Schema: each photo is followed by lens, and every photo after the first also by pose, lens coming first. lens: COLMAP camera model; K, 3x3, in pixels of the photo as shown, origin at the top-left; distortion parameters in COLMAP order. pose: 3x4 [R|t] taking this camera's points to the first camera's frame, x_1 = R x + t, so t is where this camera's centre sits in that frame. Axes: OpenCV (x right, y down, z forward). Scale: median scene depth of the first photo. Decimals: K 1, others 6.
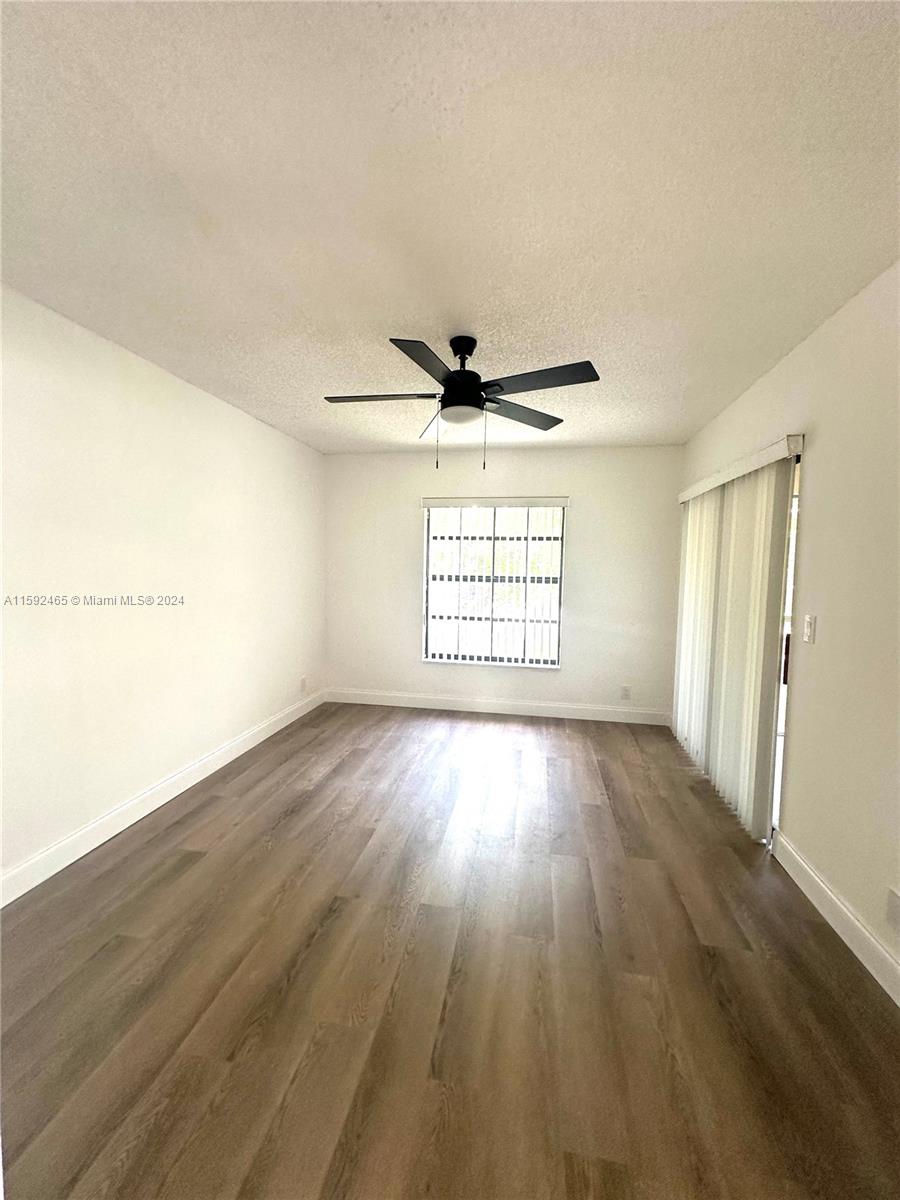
lens RADIAL K [[481.4, 0, 447.5], [0, 481.4, 602.9], [0, 0, 1]] dist [-0.000801, -0.000572]
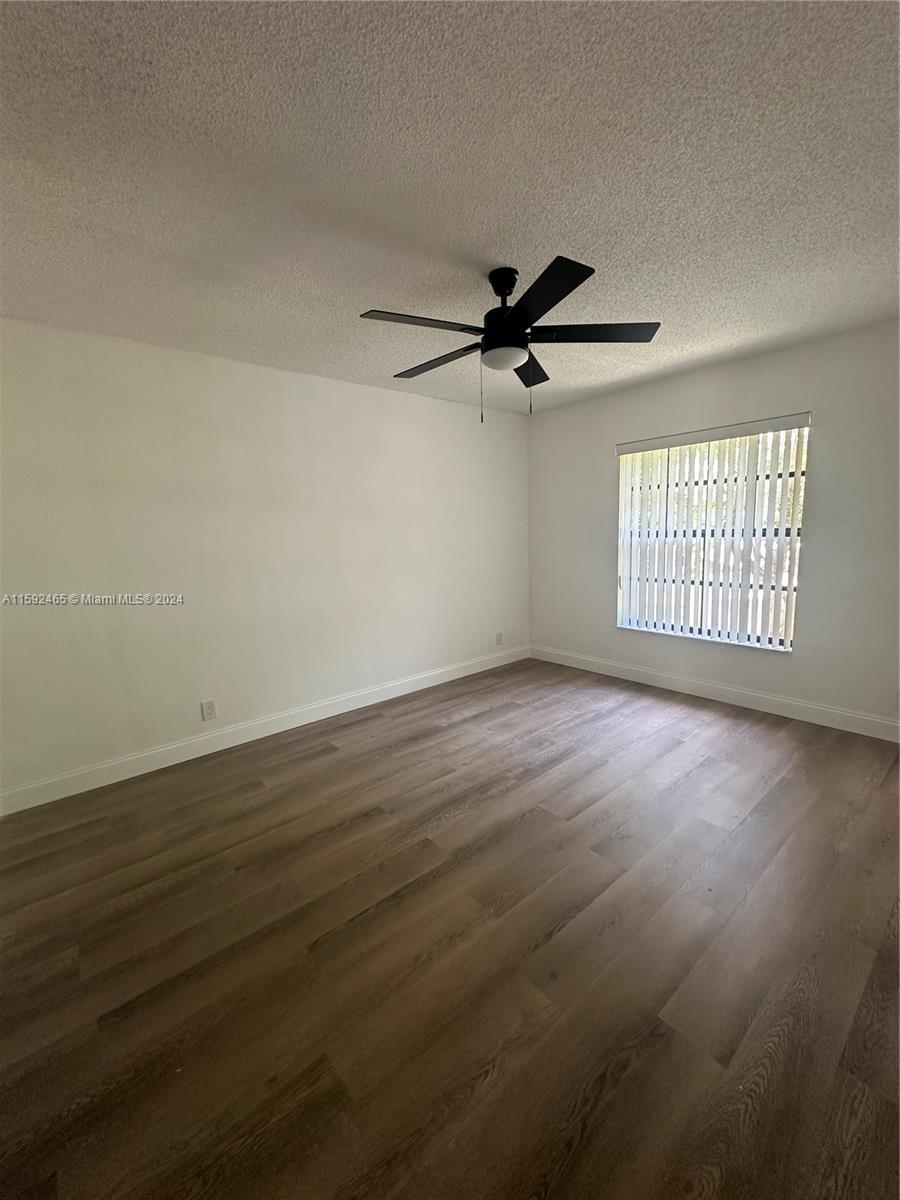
lens RADIAL K [[481.4, 0, 449.4], [0, 481.4, 601.9], [0, 0, 1]] dist [-0.000801, -0.000572]
pose [[0.768412, 0.053947, -0.637678, 0.380947], [-0.002677, 0.996703, 0.081094, 0.001207], [0.639950, -0.060607, 0.766023, 0.132586]]
